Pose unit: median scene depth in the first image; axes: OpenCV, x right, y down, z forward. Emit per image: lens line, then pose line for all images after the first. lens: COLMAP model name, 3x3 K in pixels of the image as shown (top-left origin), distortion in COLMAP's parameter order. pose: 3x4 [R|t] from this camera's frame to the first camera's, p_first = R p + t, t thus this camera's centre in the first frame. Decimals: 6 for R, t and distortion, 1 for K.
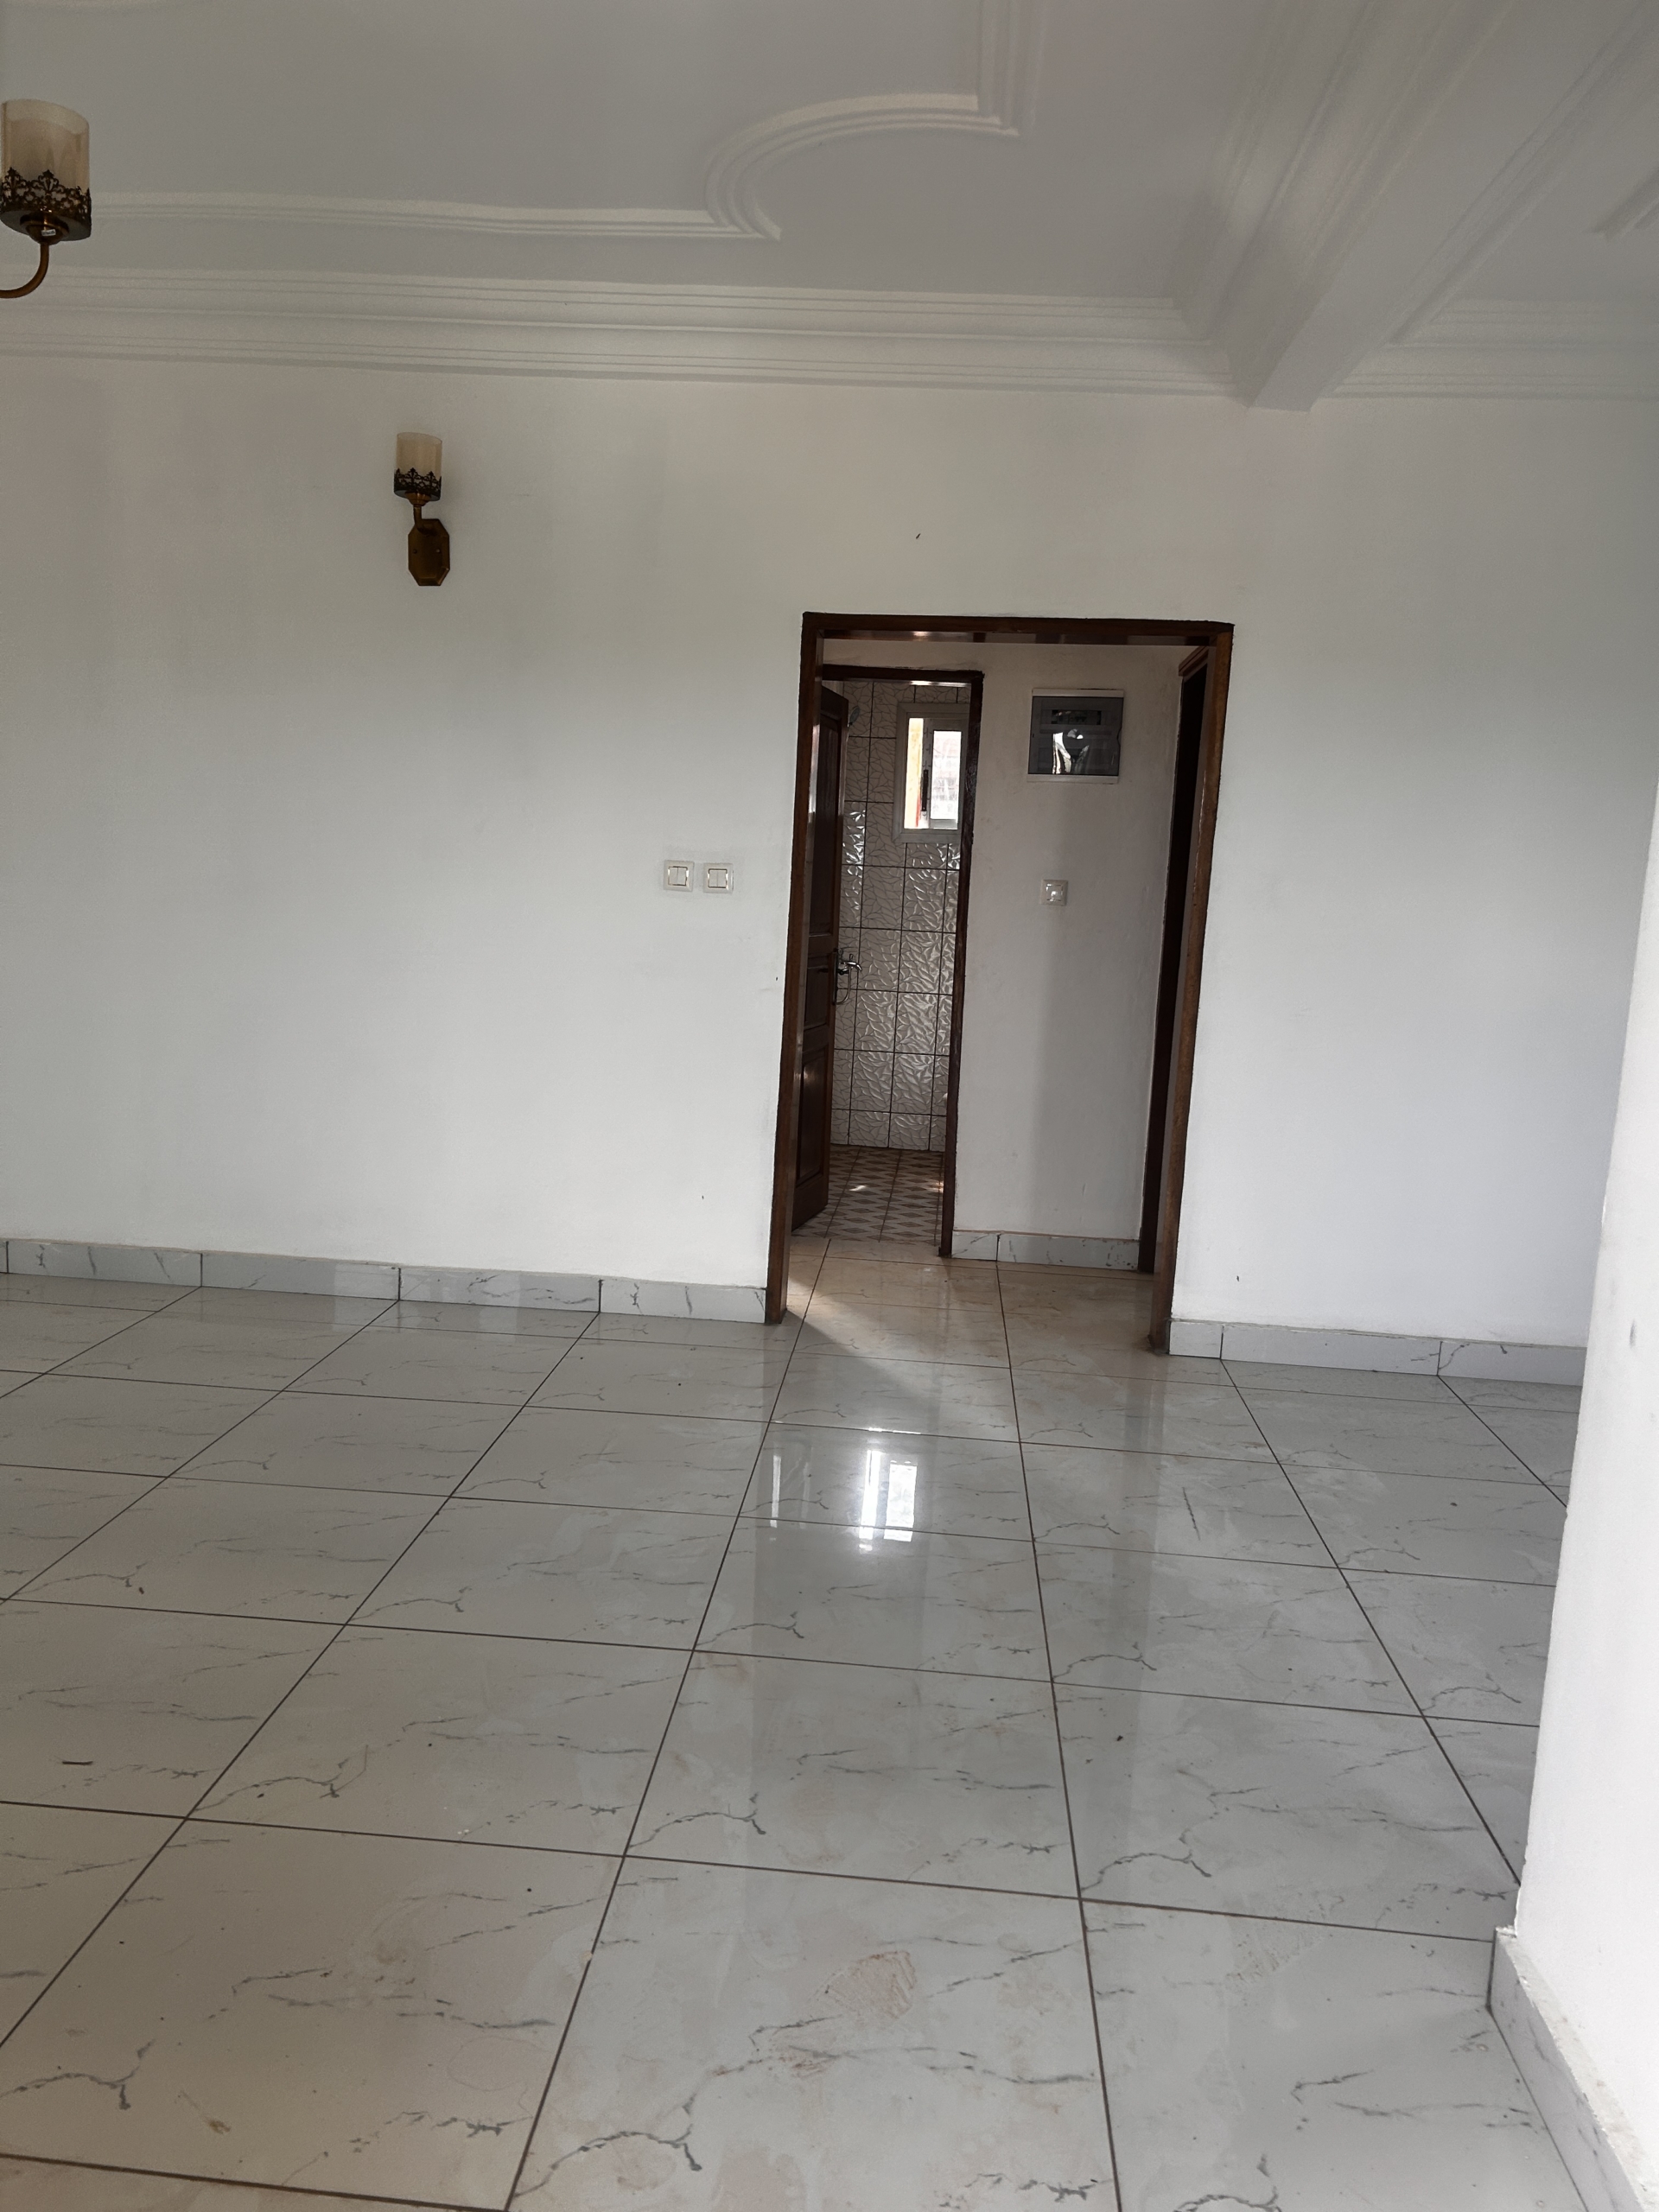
lens RADIAL K [[1669.2, 0, 813.1], [0, 1669.2, 1117.5], [0, 0, 1]] dist [0.062529, -0.065847]
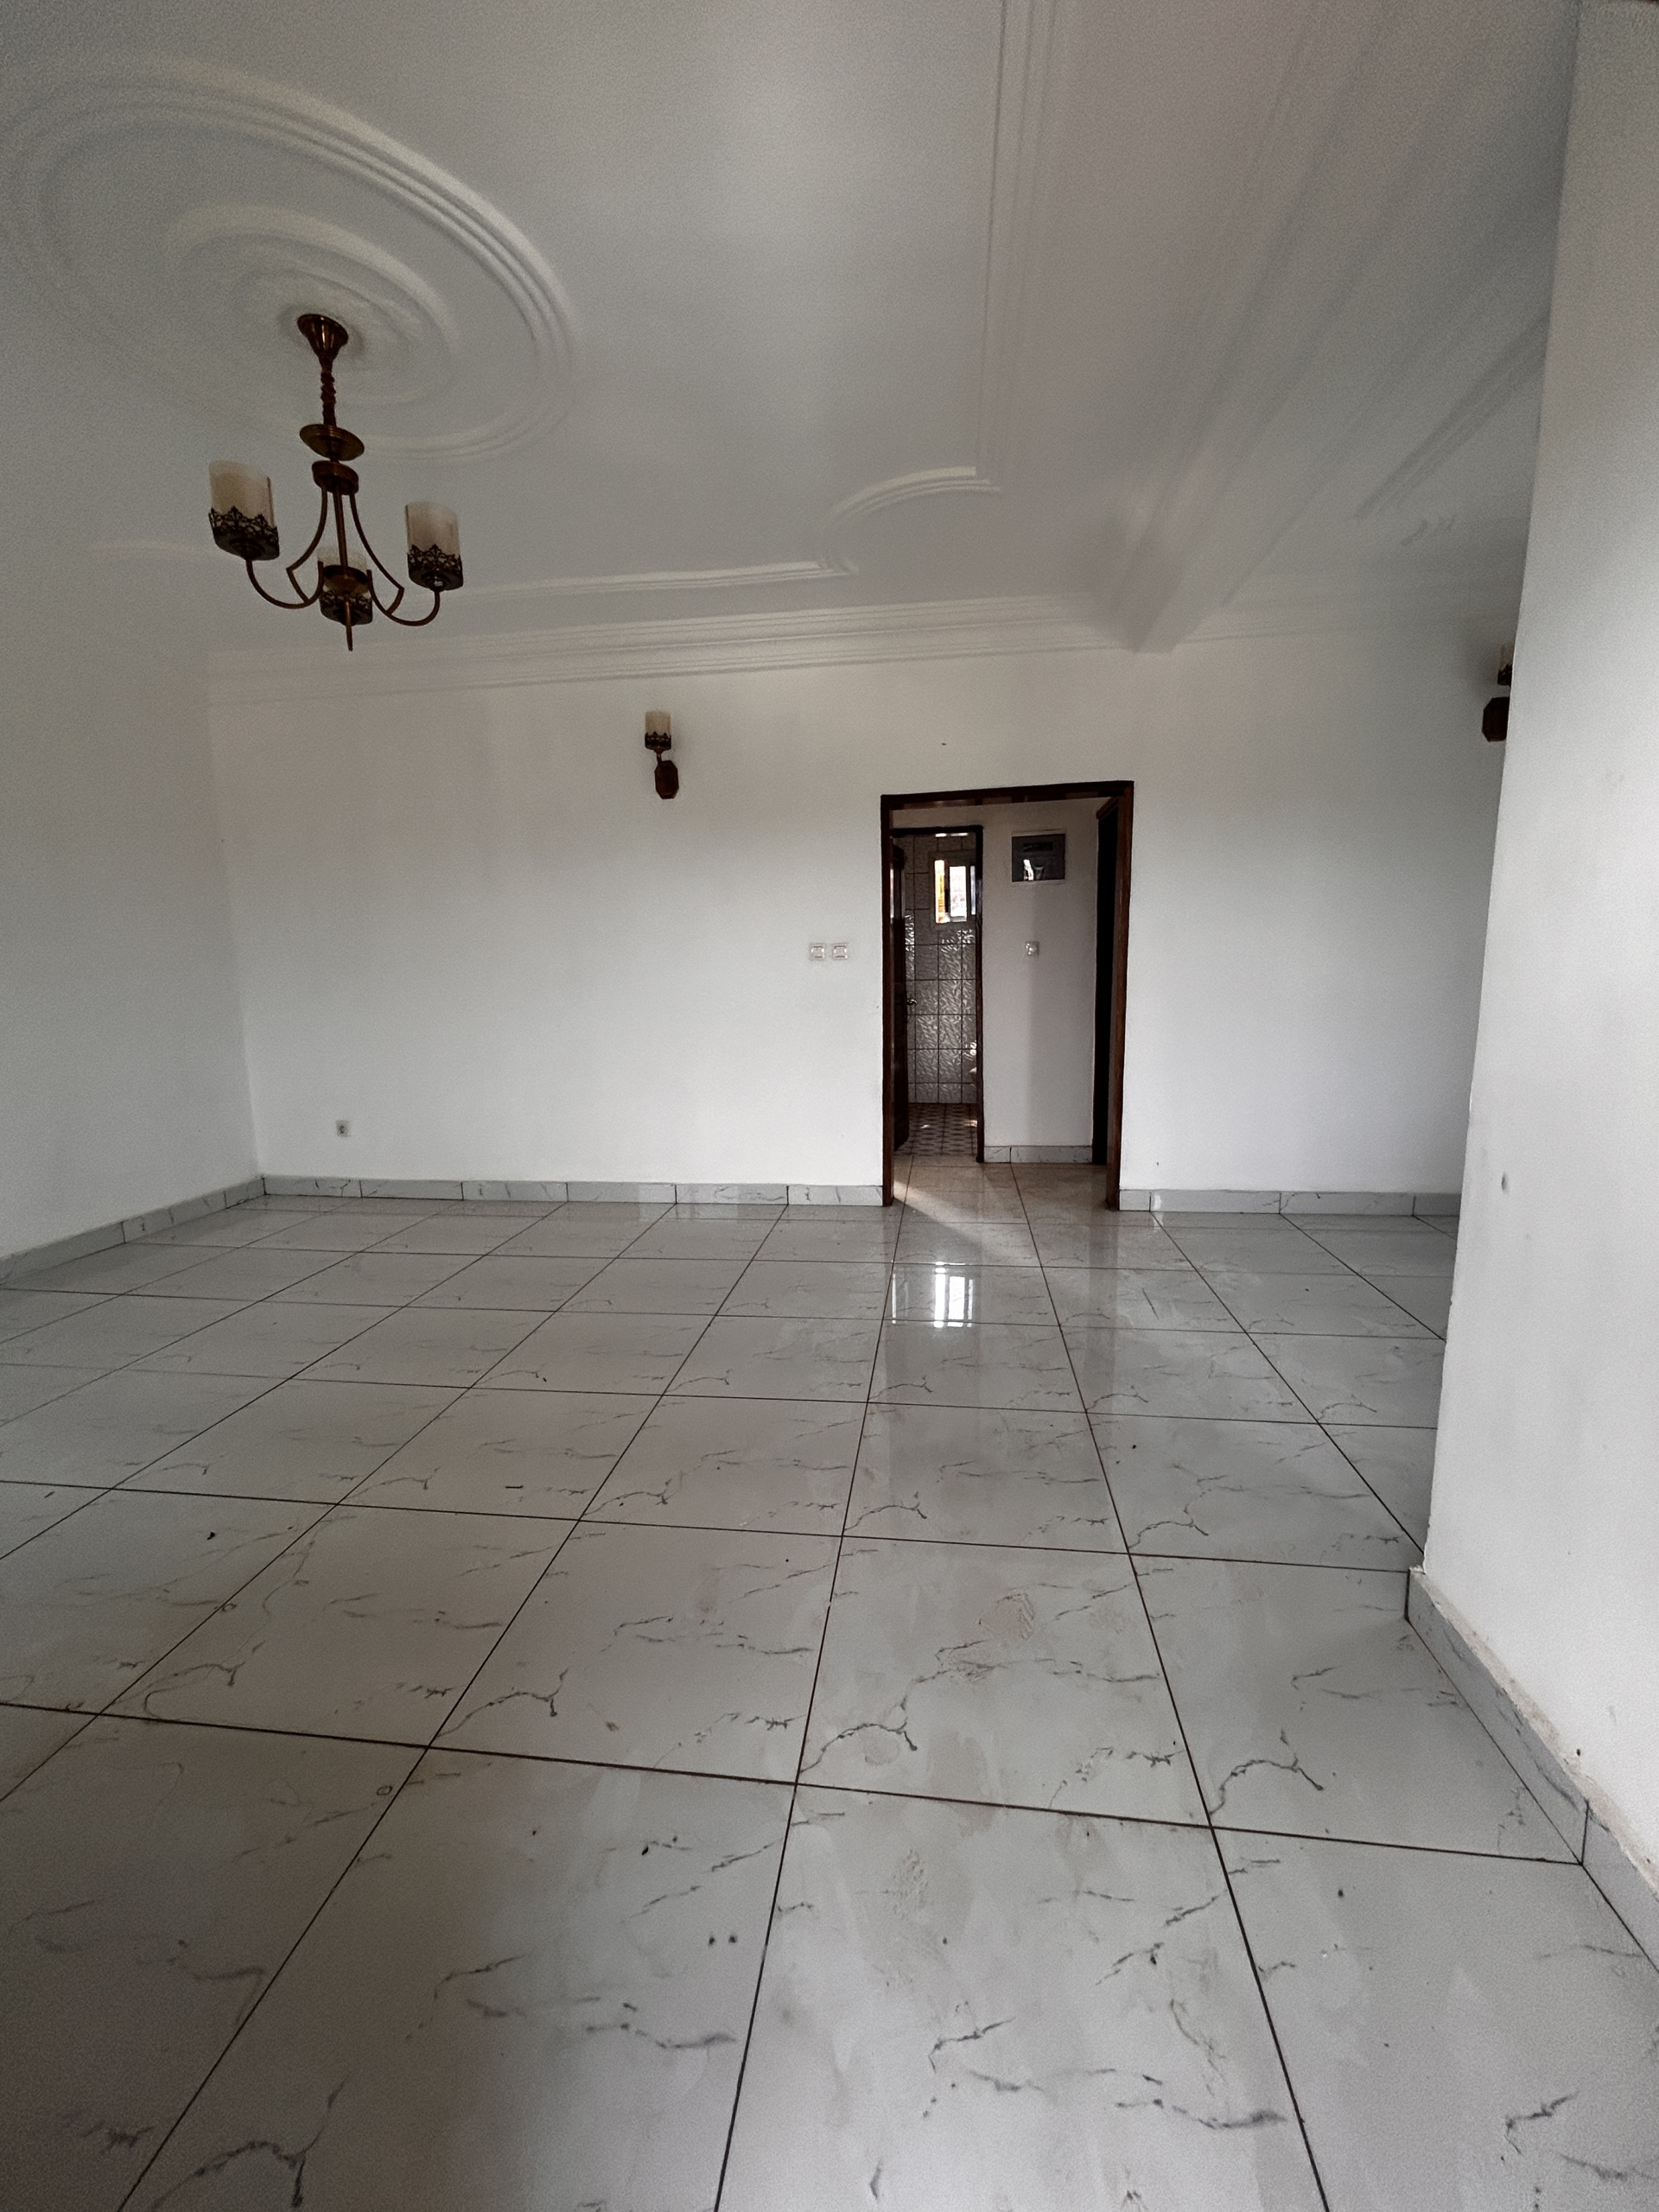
lens RADIAL K [[897.7, 0, 829.5], [0, 897.7, 1106.0], [0, 0, 1]] dist [-0.000720, 0.000957]
pose [[0.996258, -0.061751, -0.060469, -0.024191], [0.062547, 0.997977, 0.011354, 0.006153], [0.059646, -0.015094, 0.998105, 0.072232]]
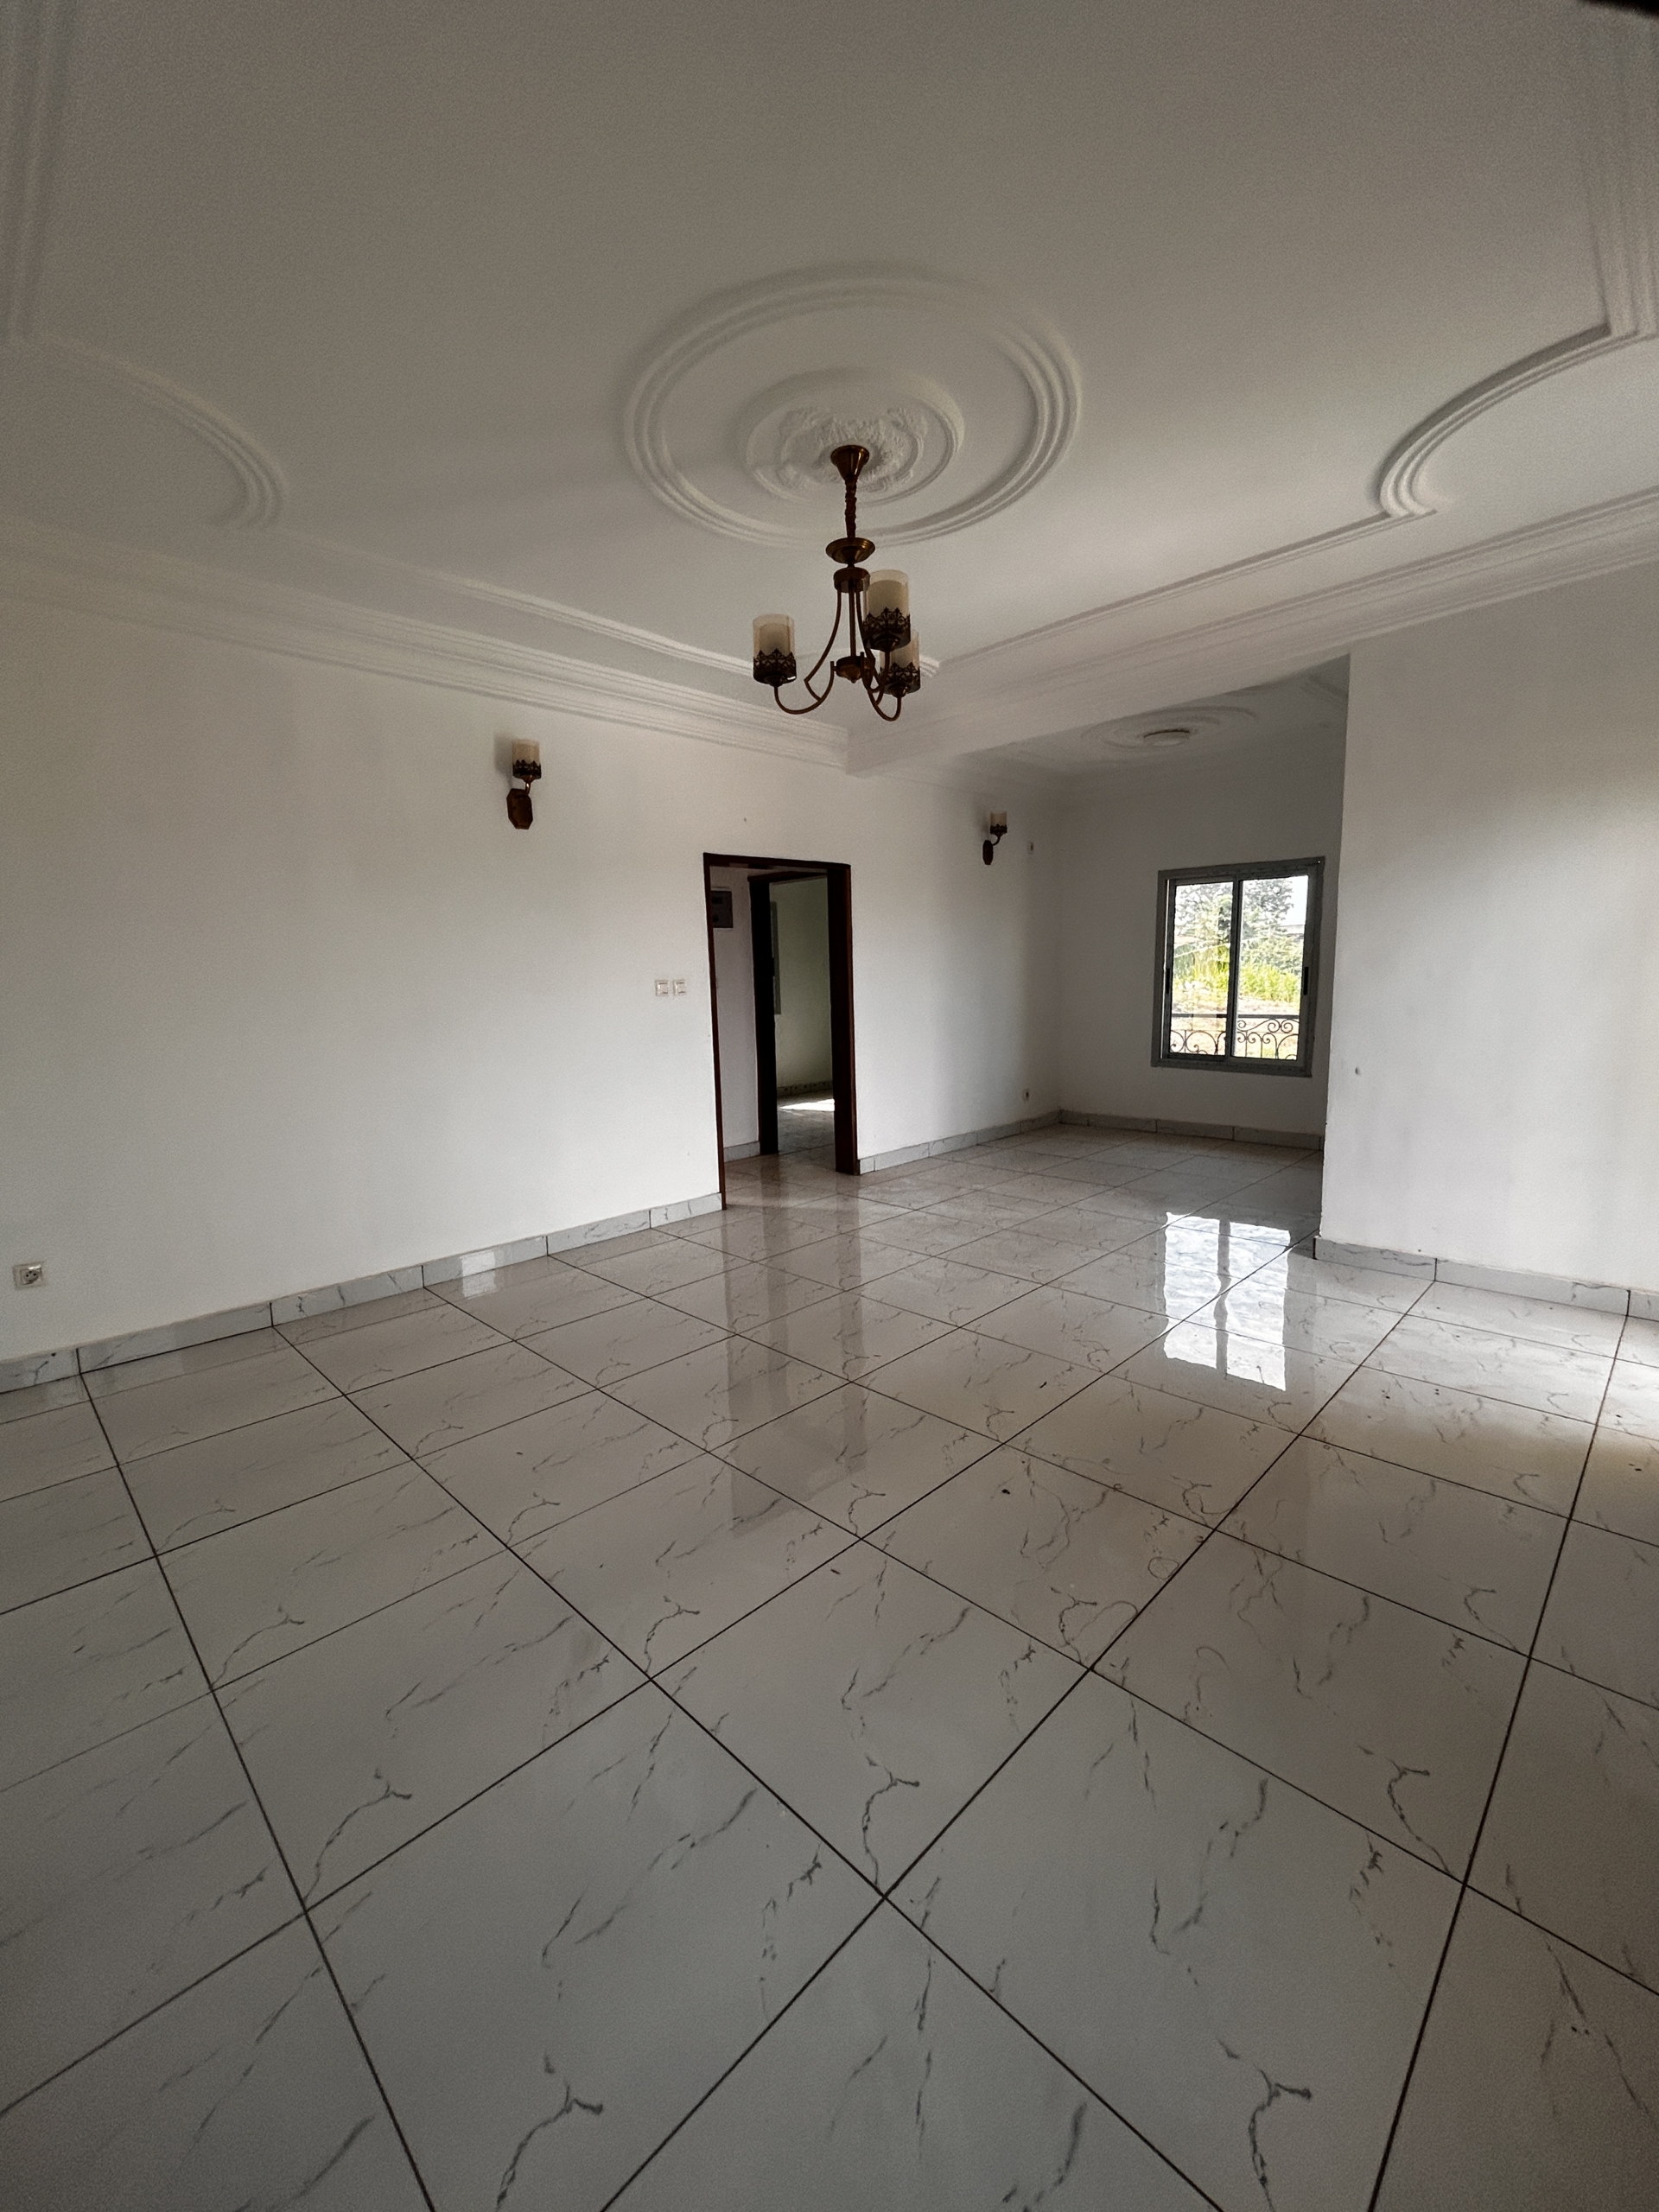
lens RADIAL K [[897.7, 0, 829.5], [0, 897.7, 1106.0], [0, 0, 1]] dist [-0.000720, 0.000957]
pose [[0.639555, -0.178530, 0.747727, -0.822882], [0.166931, 0.981703, 0.091613, -0.083475], [-0.750402, 0.066227, 0.657656, 0.222230]]
